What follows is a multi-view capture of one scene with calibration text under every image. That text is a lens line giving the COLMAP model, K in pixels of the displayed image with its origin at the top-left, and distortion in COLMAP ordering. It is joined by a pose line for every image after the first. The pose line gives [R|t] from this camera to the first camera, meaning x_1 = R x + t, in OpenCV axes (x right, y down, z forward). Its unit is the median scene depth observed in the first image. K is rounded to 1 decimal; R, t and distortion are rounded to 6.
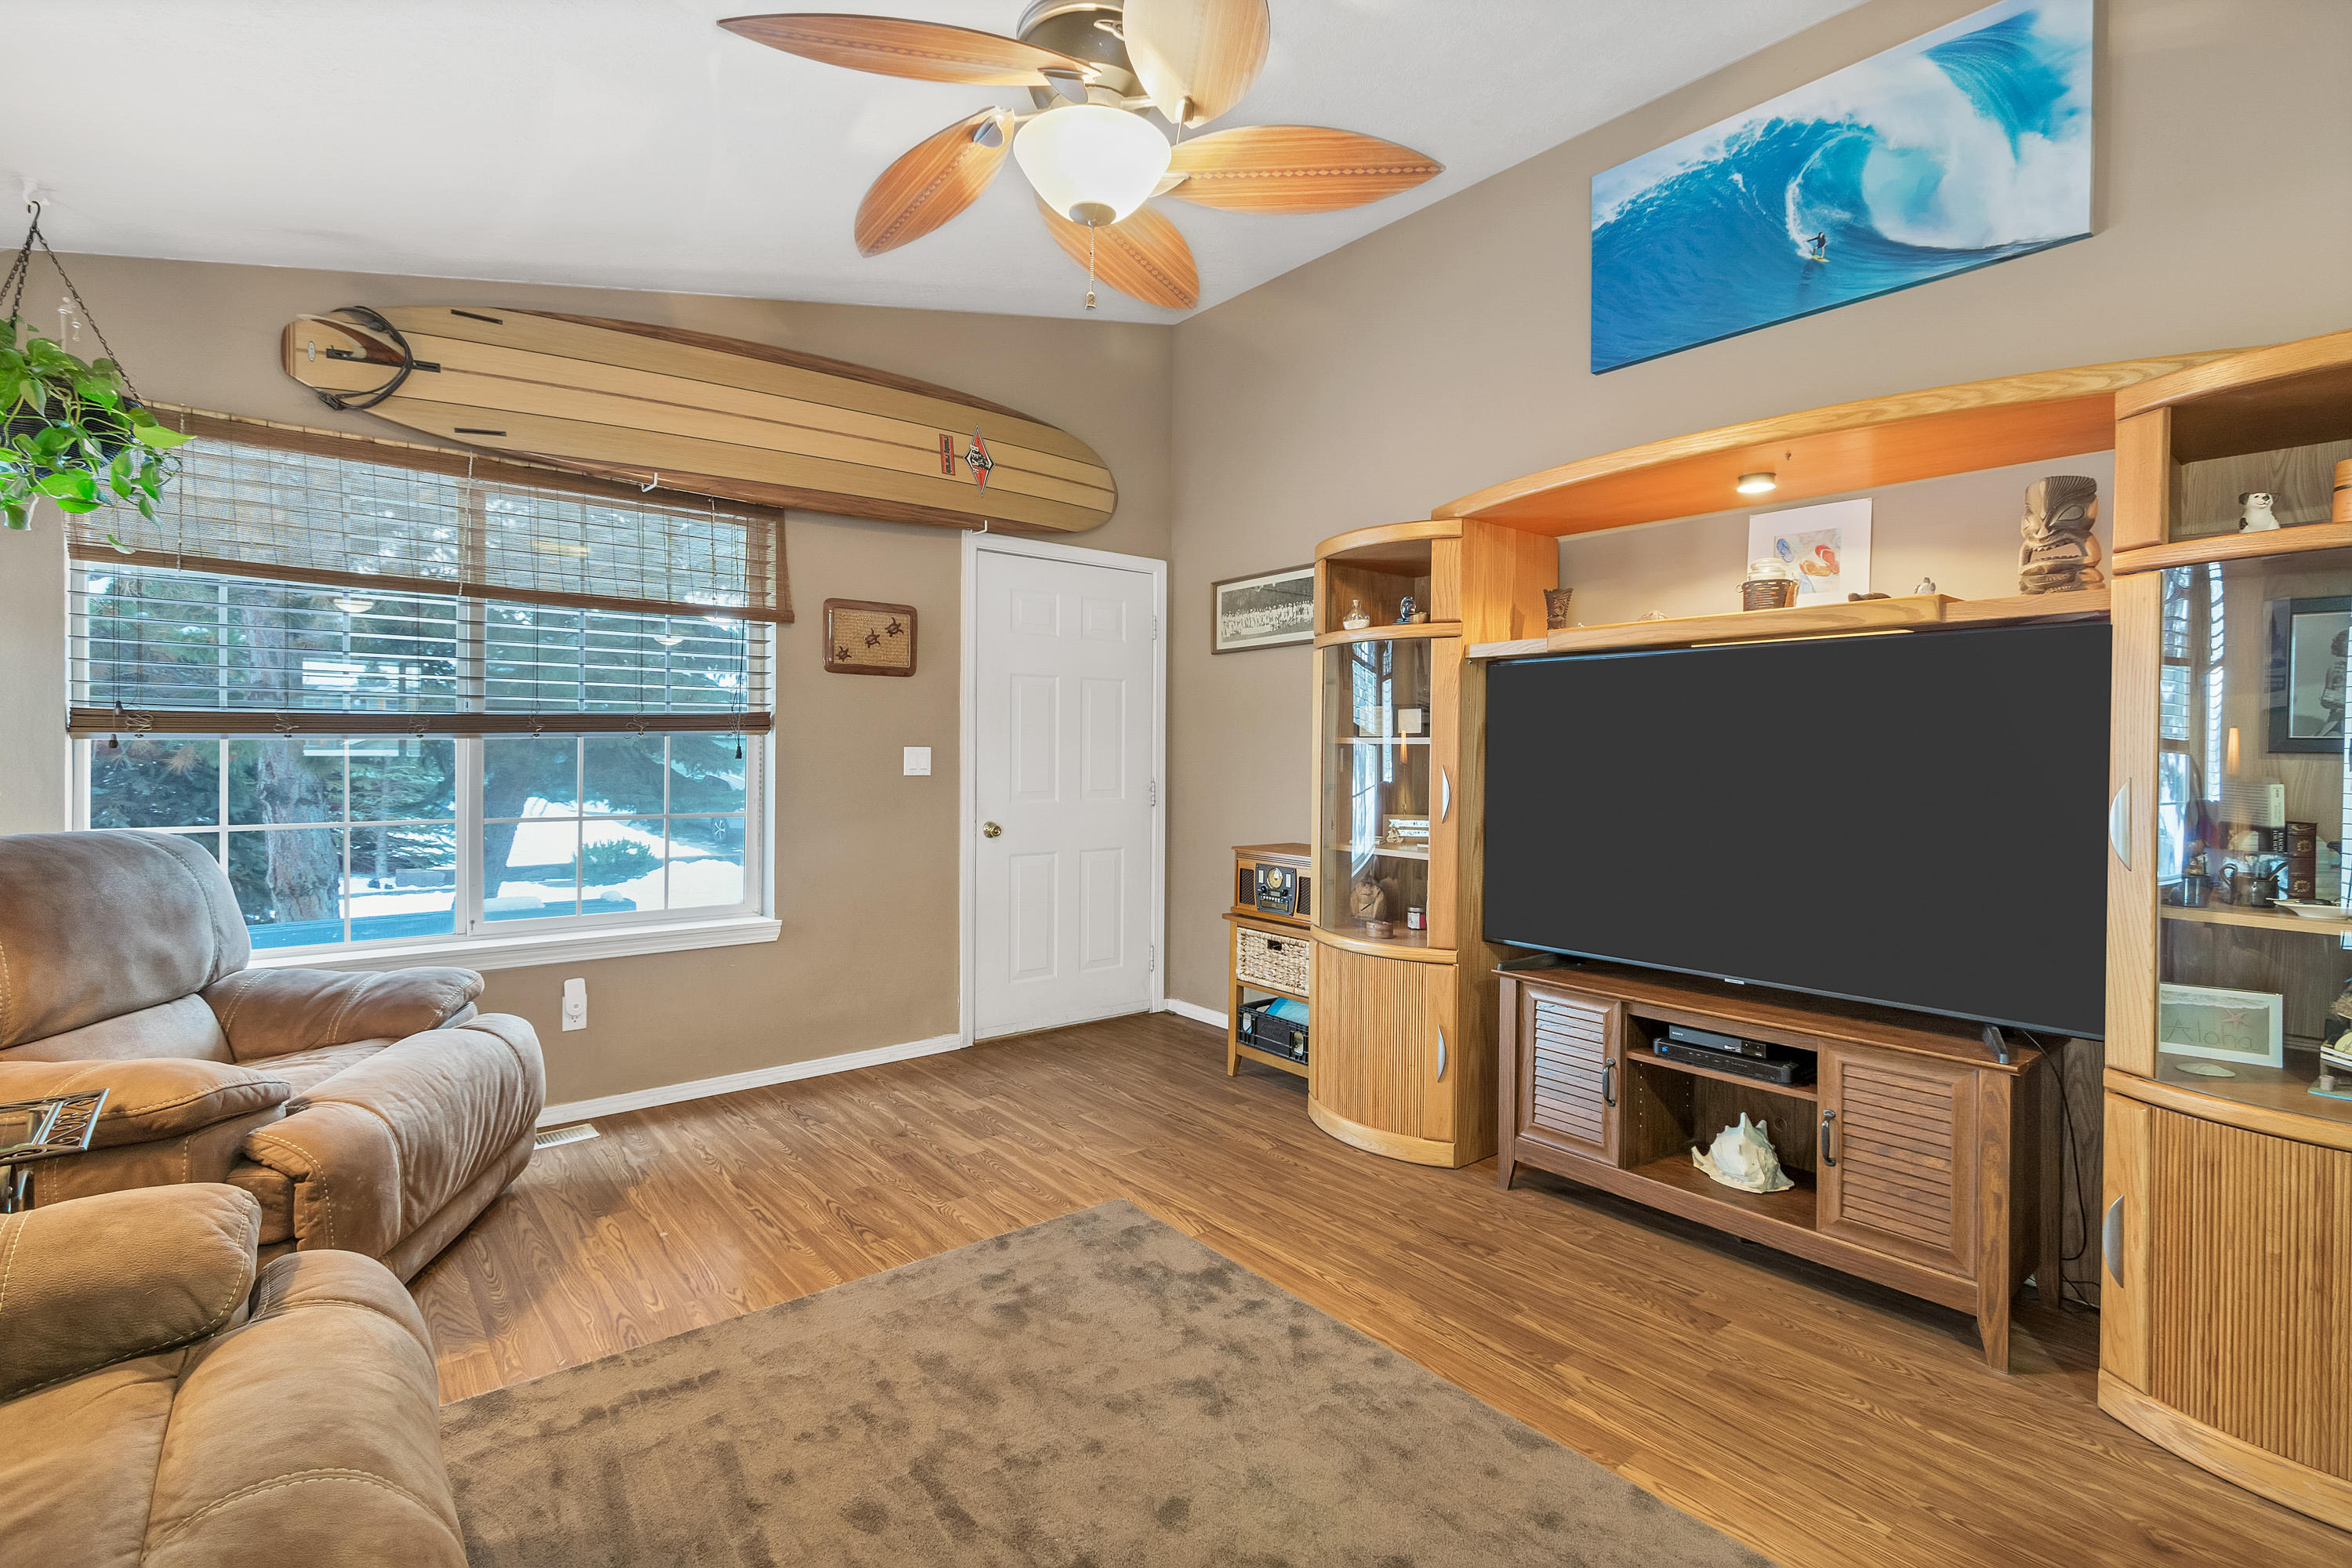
lens RADIAL K [[1106.1, 0, 1172.9], [0, 1106.1, 751.2], [0, 0, 1]] dist [-0.000189, -0.000557]
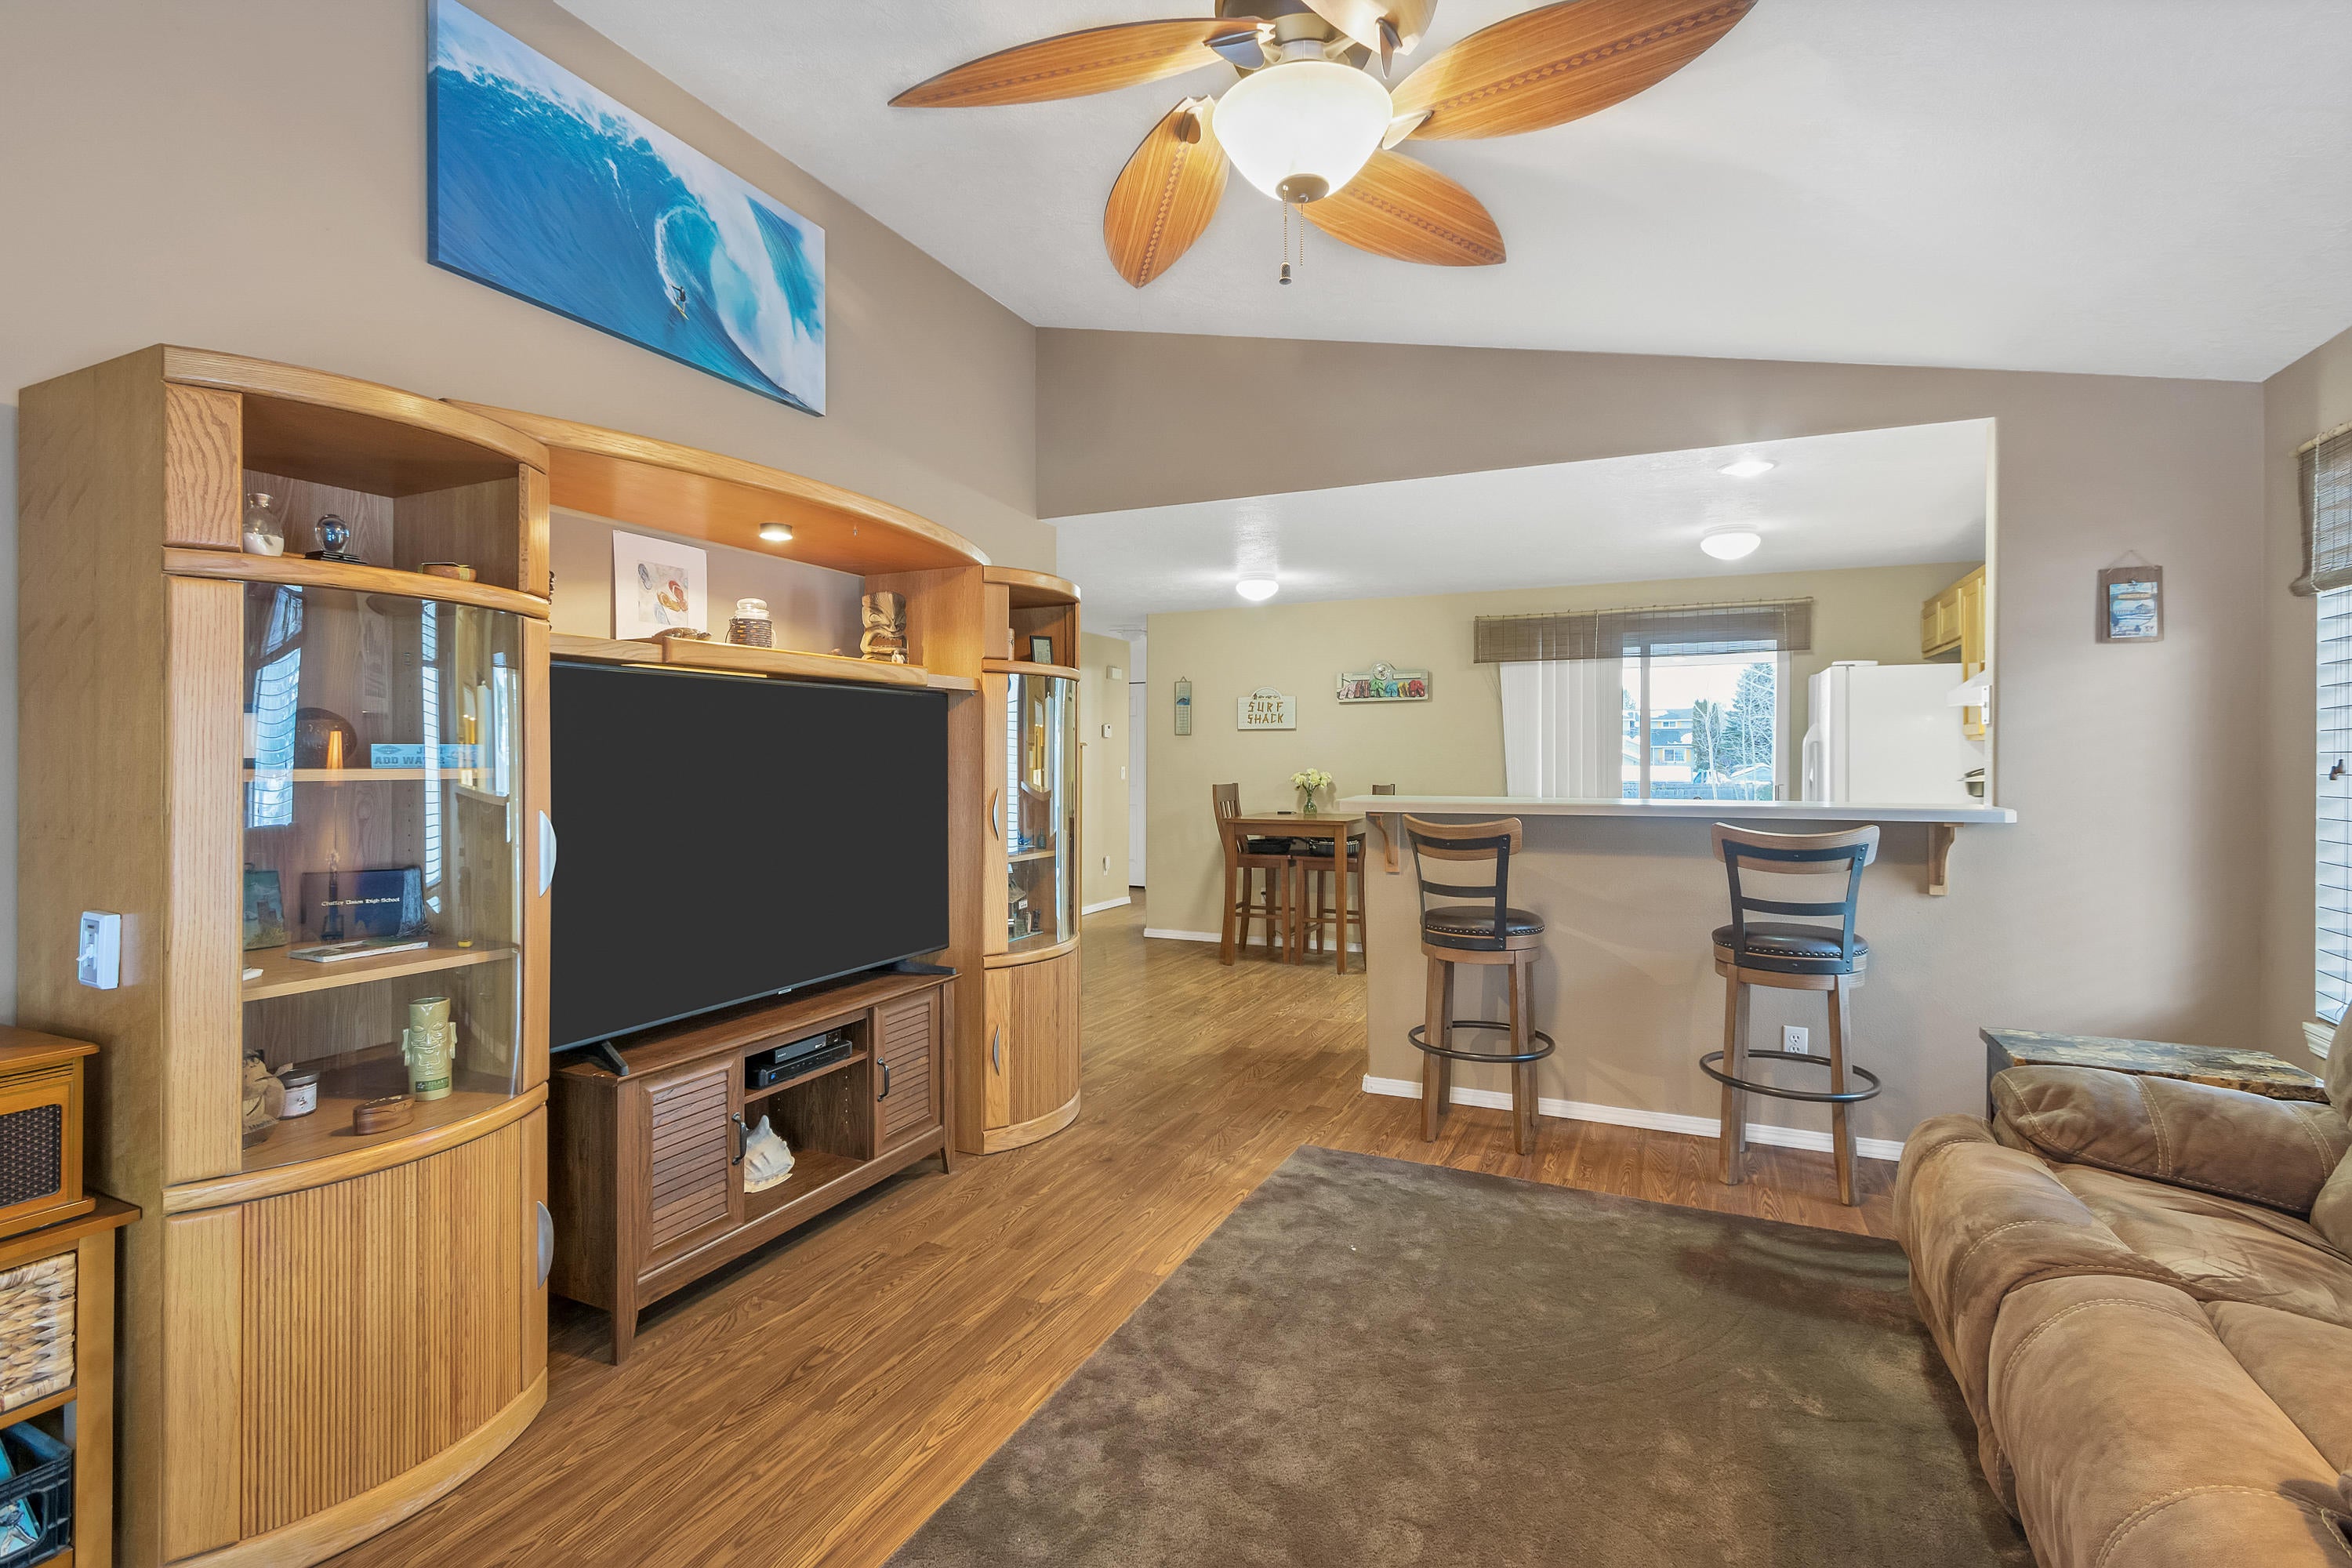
lens RADIAL K [[1081.7, 0, 1179.6], [0, 1081.7, 762.6], [0, 0, 1]] dist [-0.000146, -0.000650]
pose [[-0.449992, -0.009470, 0.892983, -0.549107], [0.001083, 0.999937, 0.011150, -0.023669], [-0.893032, 0.005985, -0.449953, 1.023624]]
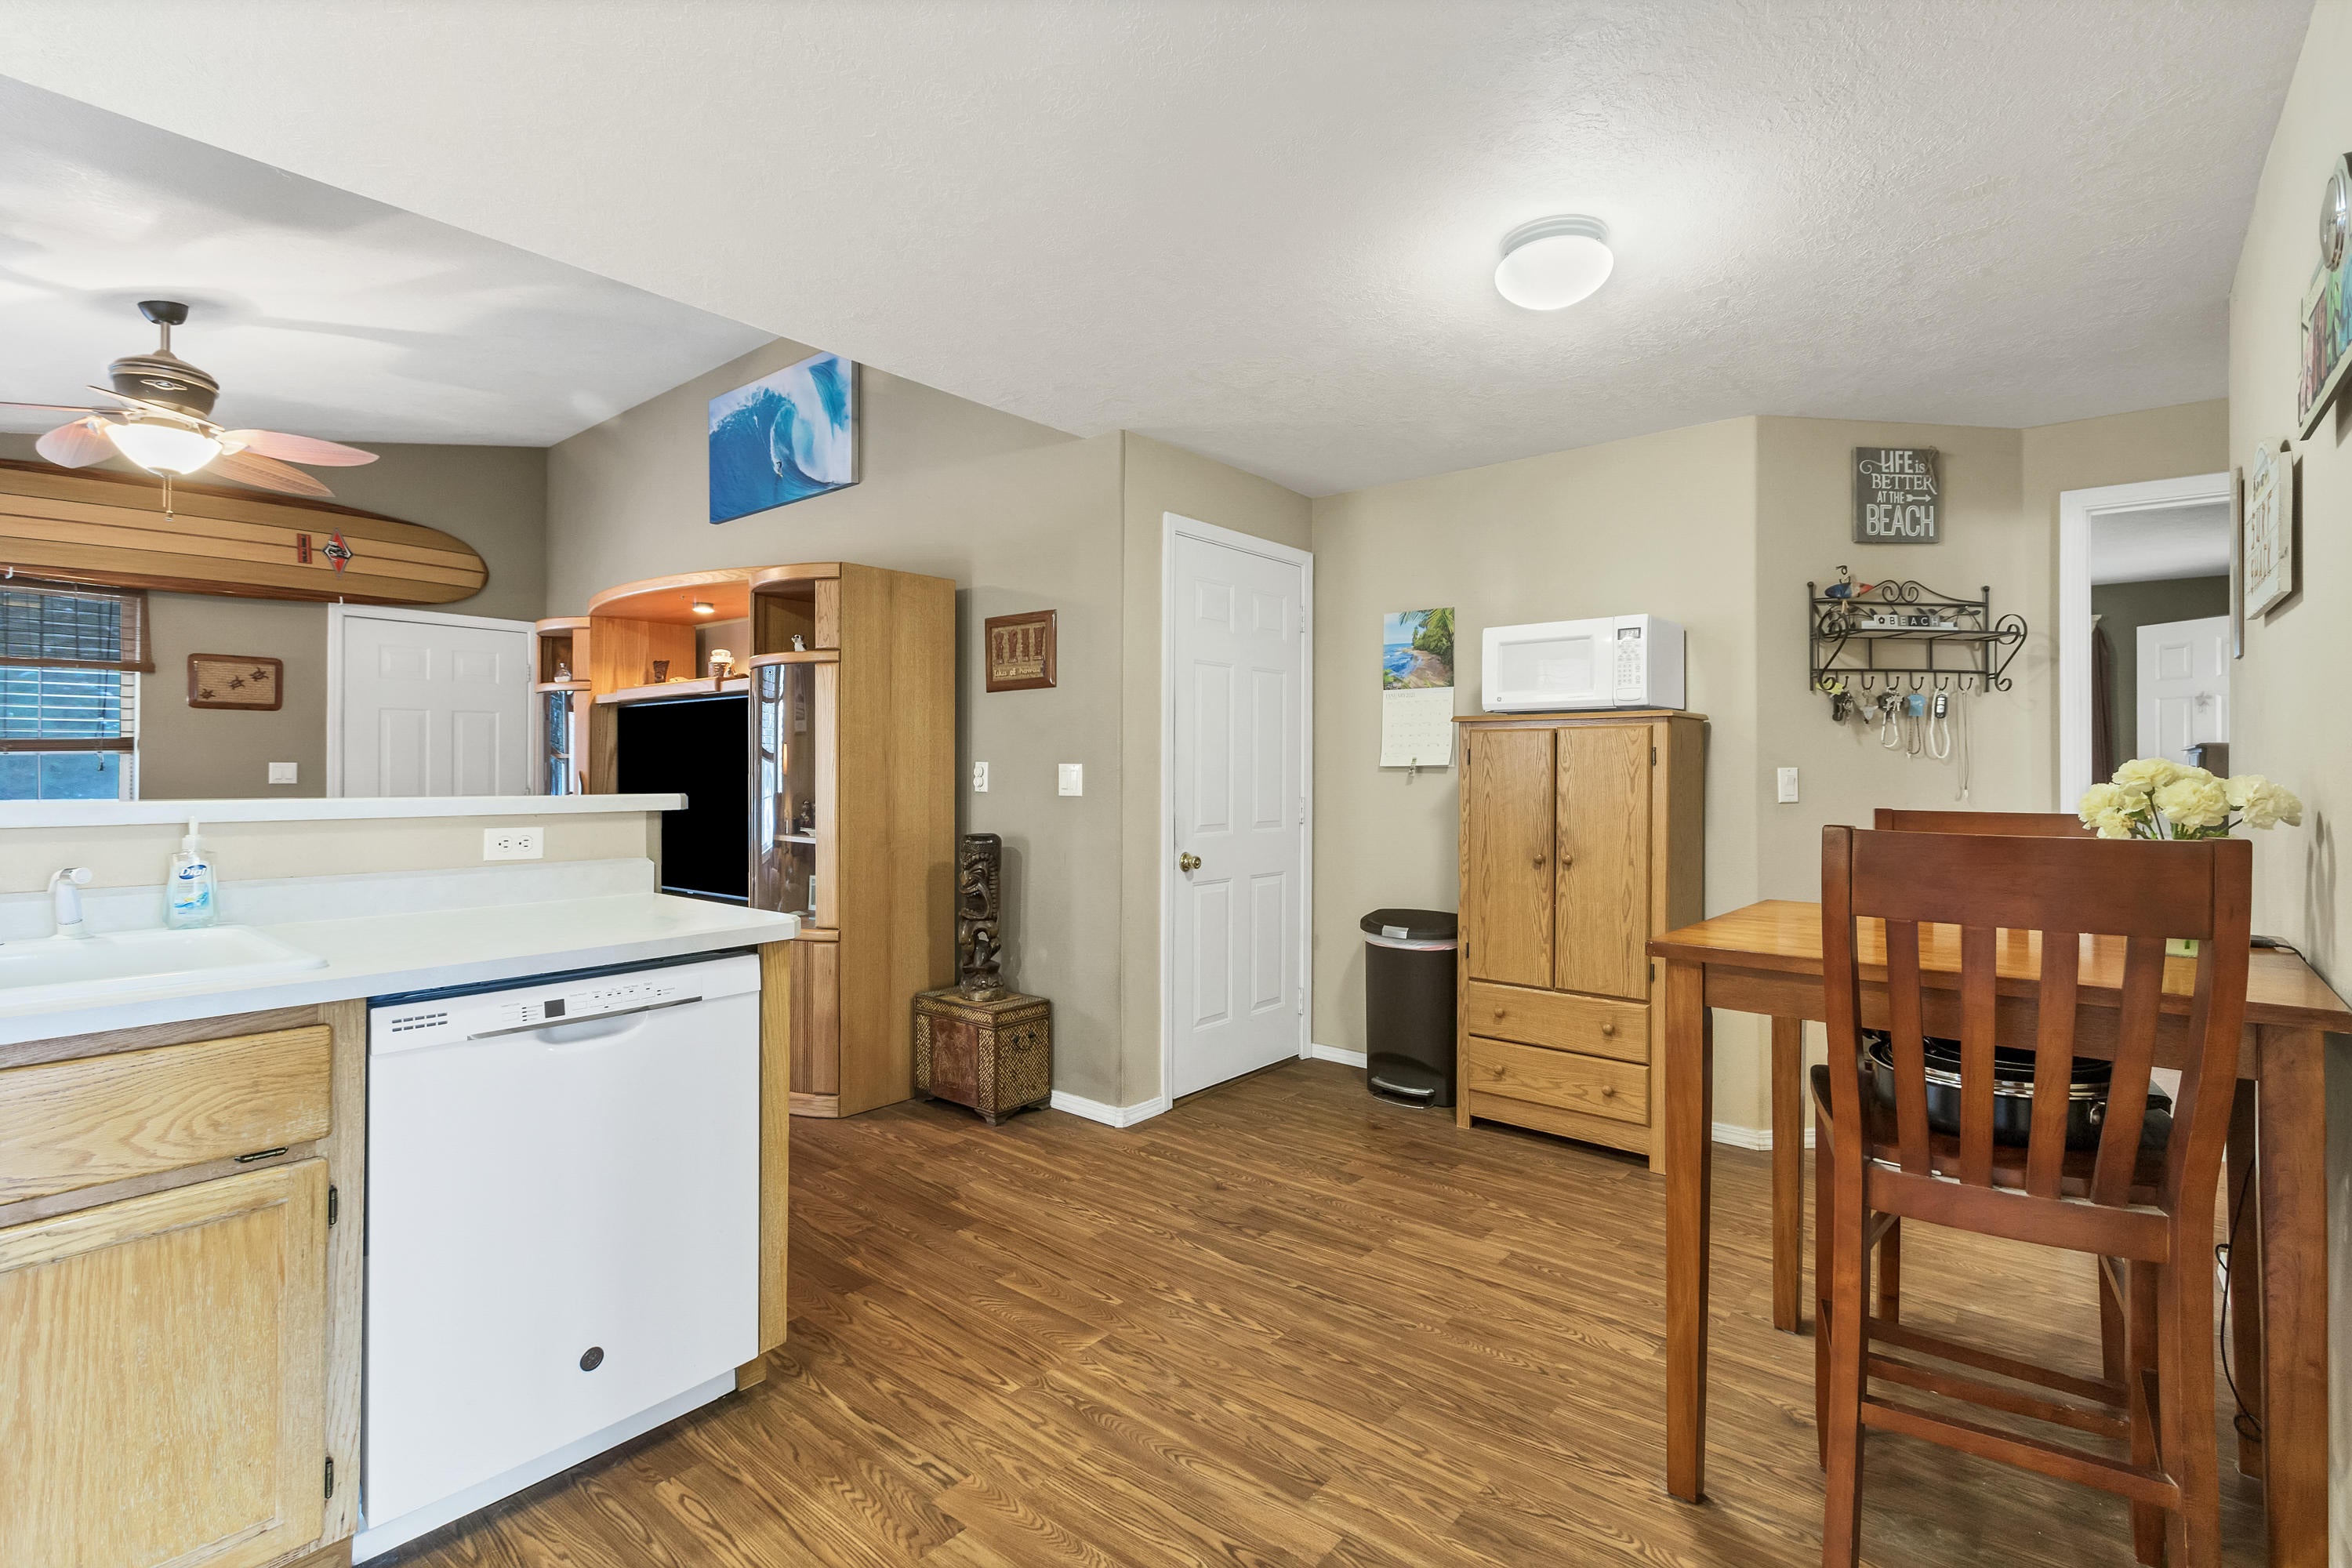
lens RADIAL K [[1072.5, 0, 1179.6], [0, 1072.5, 758.2], [0, 0, 1]] dist [-0.000492, -0.000416]
pose [[0.978262, -0.006830, 0.207260, 0.829042], [0.008134, 0.999952, -0.005442, 0.011174], [-0.207213, 0.007010, 0.978271, -0.748376]]
